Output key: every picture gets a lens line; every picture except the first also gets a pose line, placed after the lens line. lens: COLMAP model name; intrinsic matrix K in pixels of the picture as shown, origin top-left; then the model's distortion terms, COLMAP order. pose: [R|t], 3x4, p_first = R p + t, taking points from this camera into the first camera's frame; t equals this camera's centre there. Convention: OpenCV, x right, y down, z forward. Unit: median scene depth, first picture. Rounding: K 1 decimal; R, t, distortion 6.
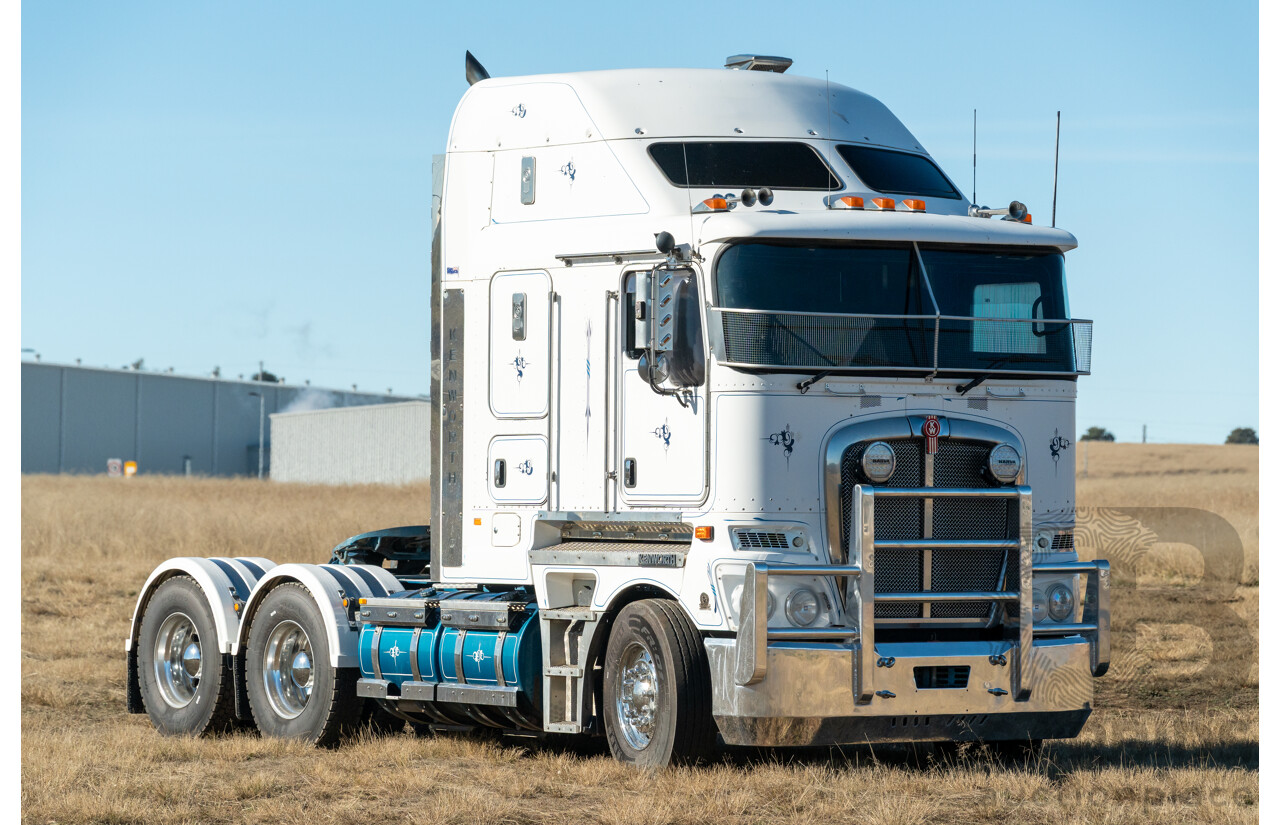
lens RADIAL K [[5524.3, 0, 640.0], [0, 5524.3, 412.5], [0, 0, 1]] dist [0.093020, -0.008016]
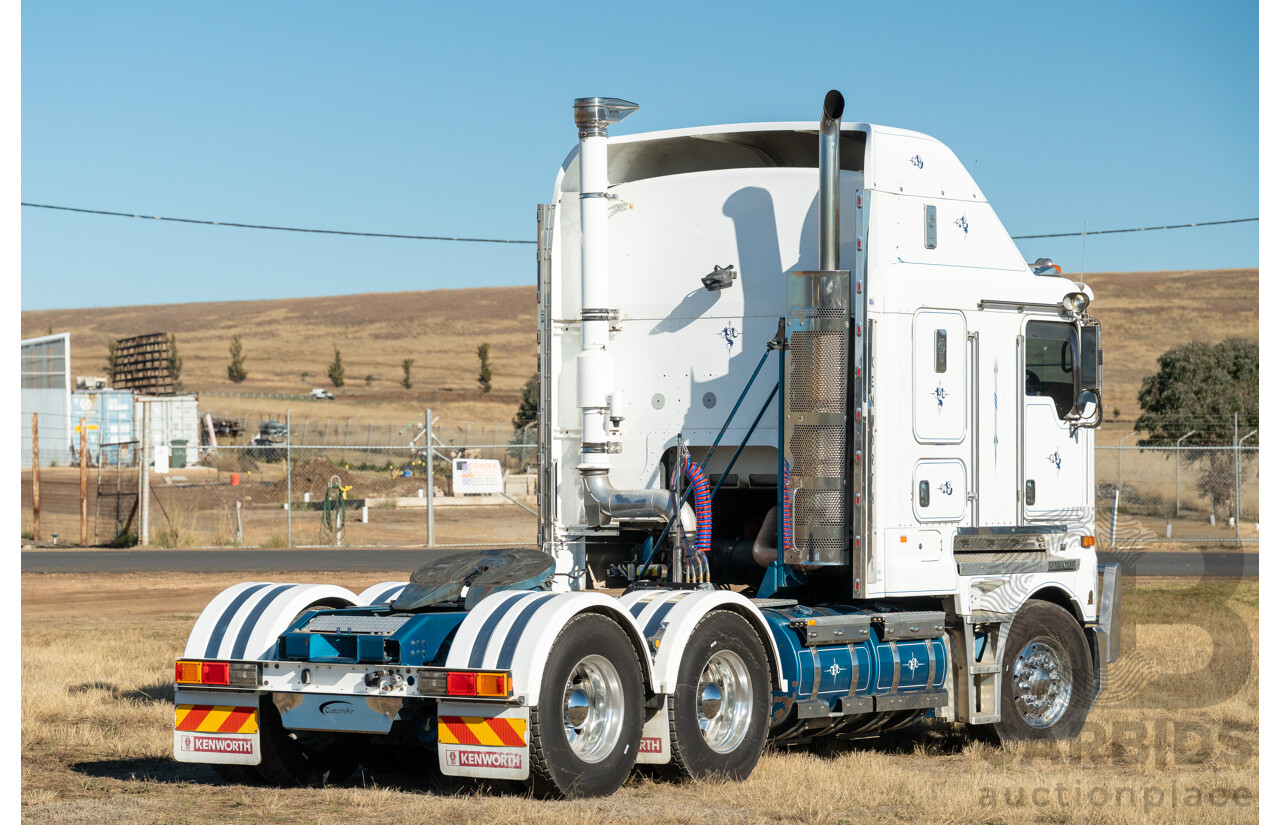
lens RADIAL K [[4218.2, 0, 611.8], [0, 4218.2, 417.5], [0, 0, 1]] dist [0.158024, 1.258449]
pose [[-0.356745, 0.002007, 0.934200, -0.813883], [-0.018662, 0.999783, -0.009275, 0.005047], [-0.934015, -0.020743, -0.356630, 1.413993]]
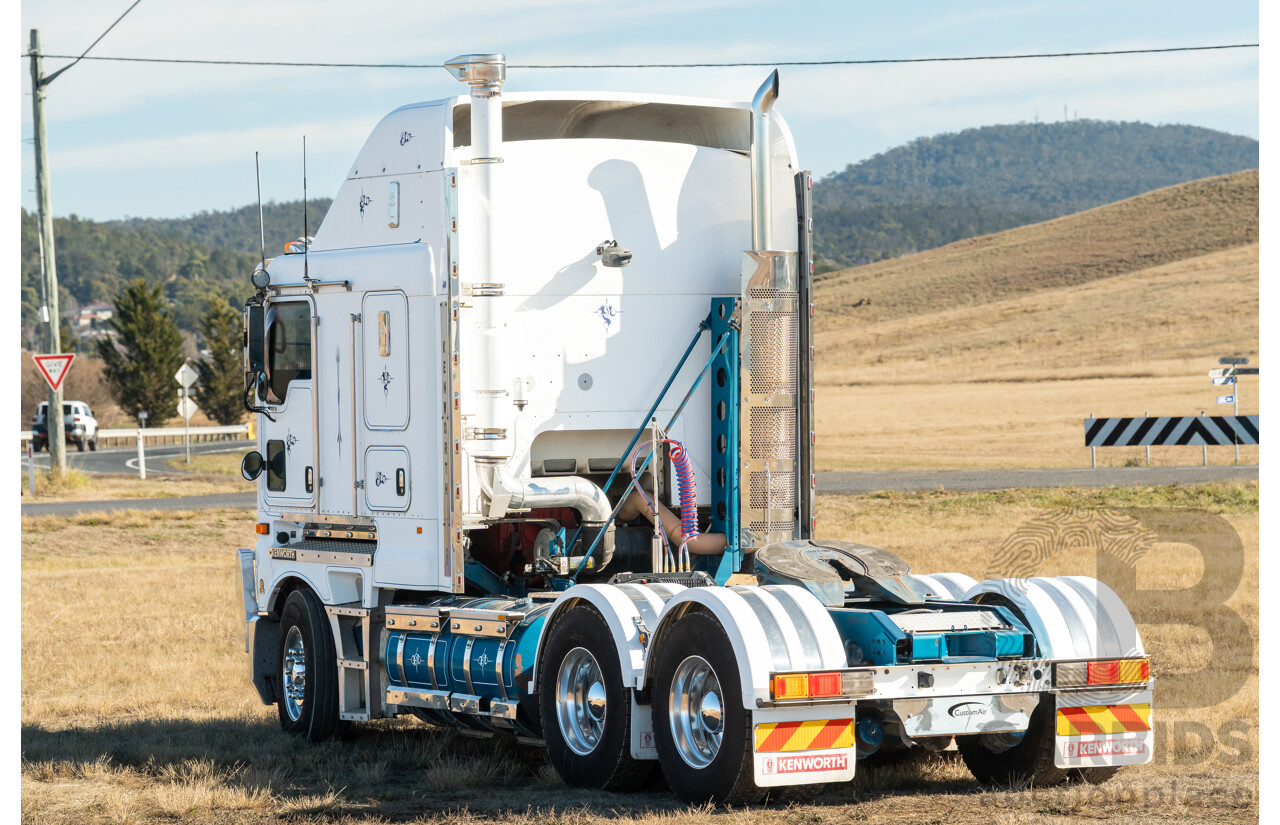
lens RADIAL K [[4563.3, 0, 640.0], [0, 4563.3, 412.5], [0, 0, 1]] dist [0.099452, 0.367208]
pose [[-0.994078, 0.004880, 0.108559, -0.105245], [0.003950, 0.999954, -0.008786, 0.006973], [-0.108597, -0.008305, -0.994051, 1.980023]]
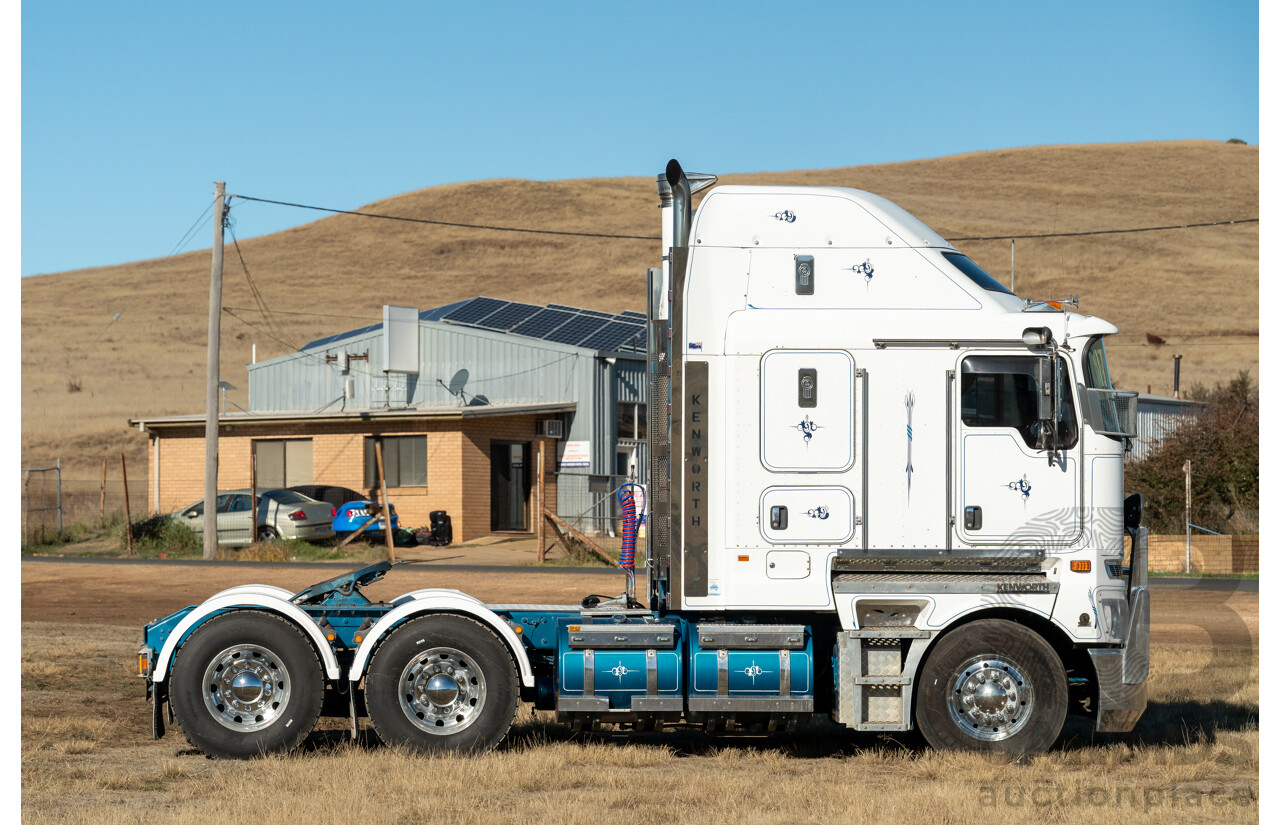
lens RADIAL K [[3837.4, 0, 601.5], [0, 3837.4, 408.5], [0, 0, 1]] dist [0.185890, 0.228024]
pose [[0.524640, 0.000627, 0.851324, -0.788171], [-0.012733, 0.999894, 0.007110, -0.018936], [-0.851229, -0.014570, 0.524592, 0.622559]]
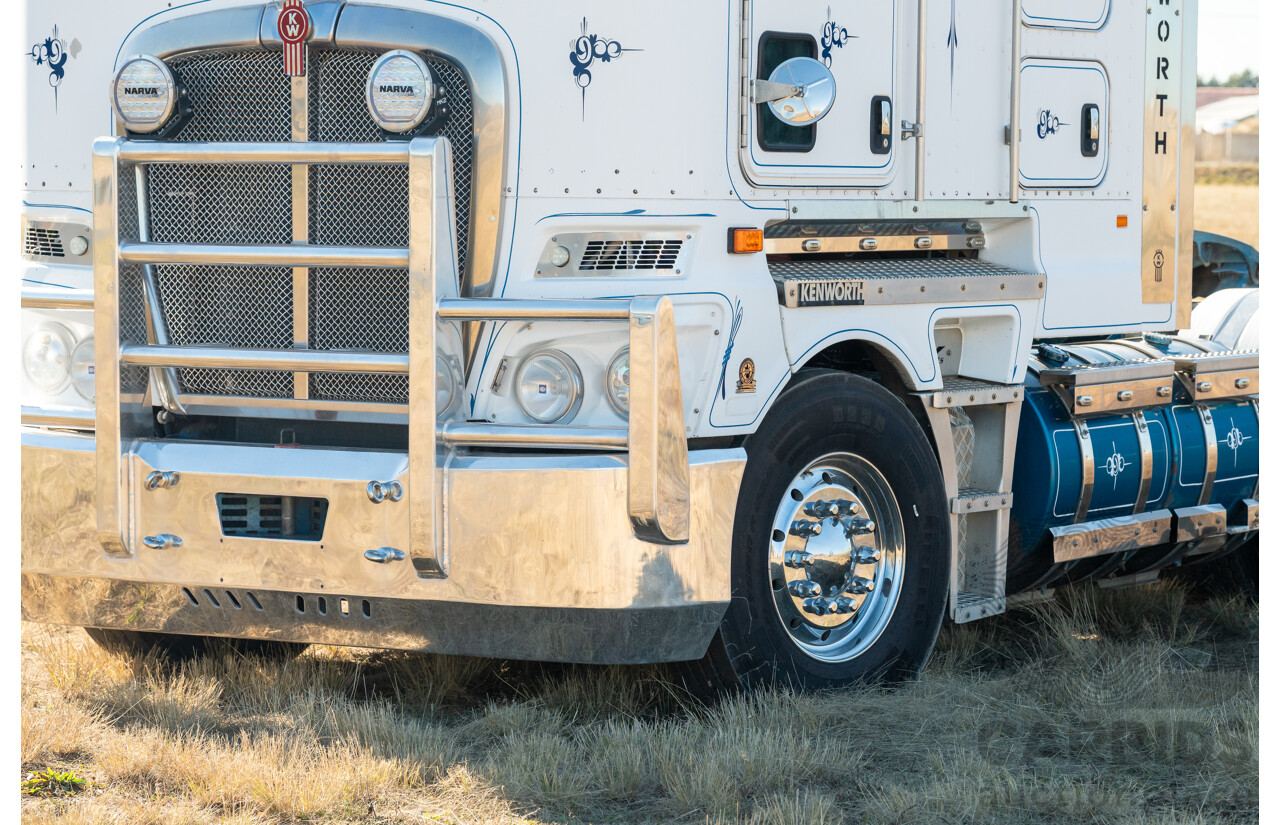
lens RADIAL K [[4218.2, 0, 611.8], [0, 4218.2, 417.5], [0, 0, 1]] dist [0.158024, 1.258449]
pose [[0.388384, 0.049020, -0.920193, 0.421701], [0.008648, 0.998346, 0.056833, 0.016927], [0.921457, -0.030031, 0.387318, 0.875071]]
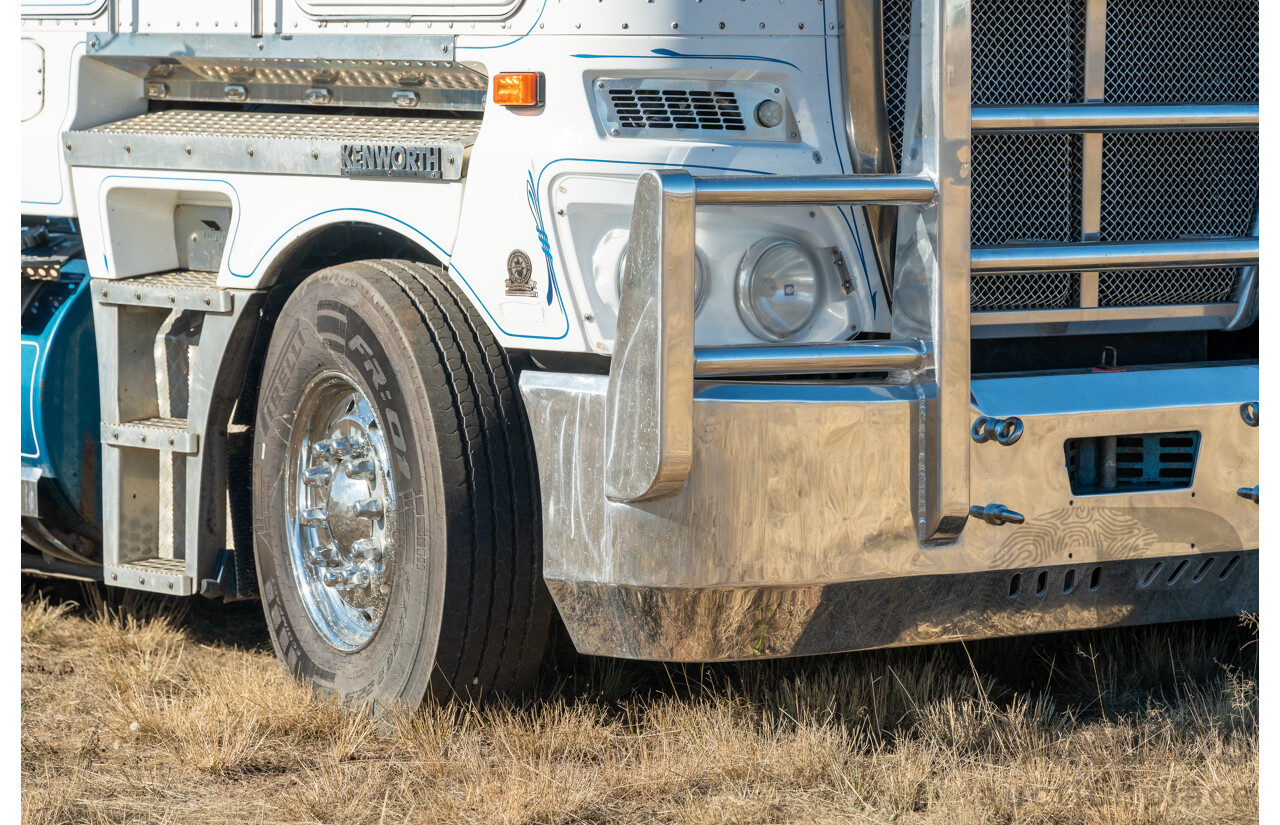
lens RADIAL K [[5524.3, 0, 640.0], [0, 5524.3, 412.5], [0, 0, 1]] dist [0.093020, -0.008016]
pose [[0.998203, -0.005429, 0.059677, -0.002566], [0.000375, 0.996434, 0.084378, 0.011818], [-0.059922, -0.084204, 0.994645, 0.616805]]
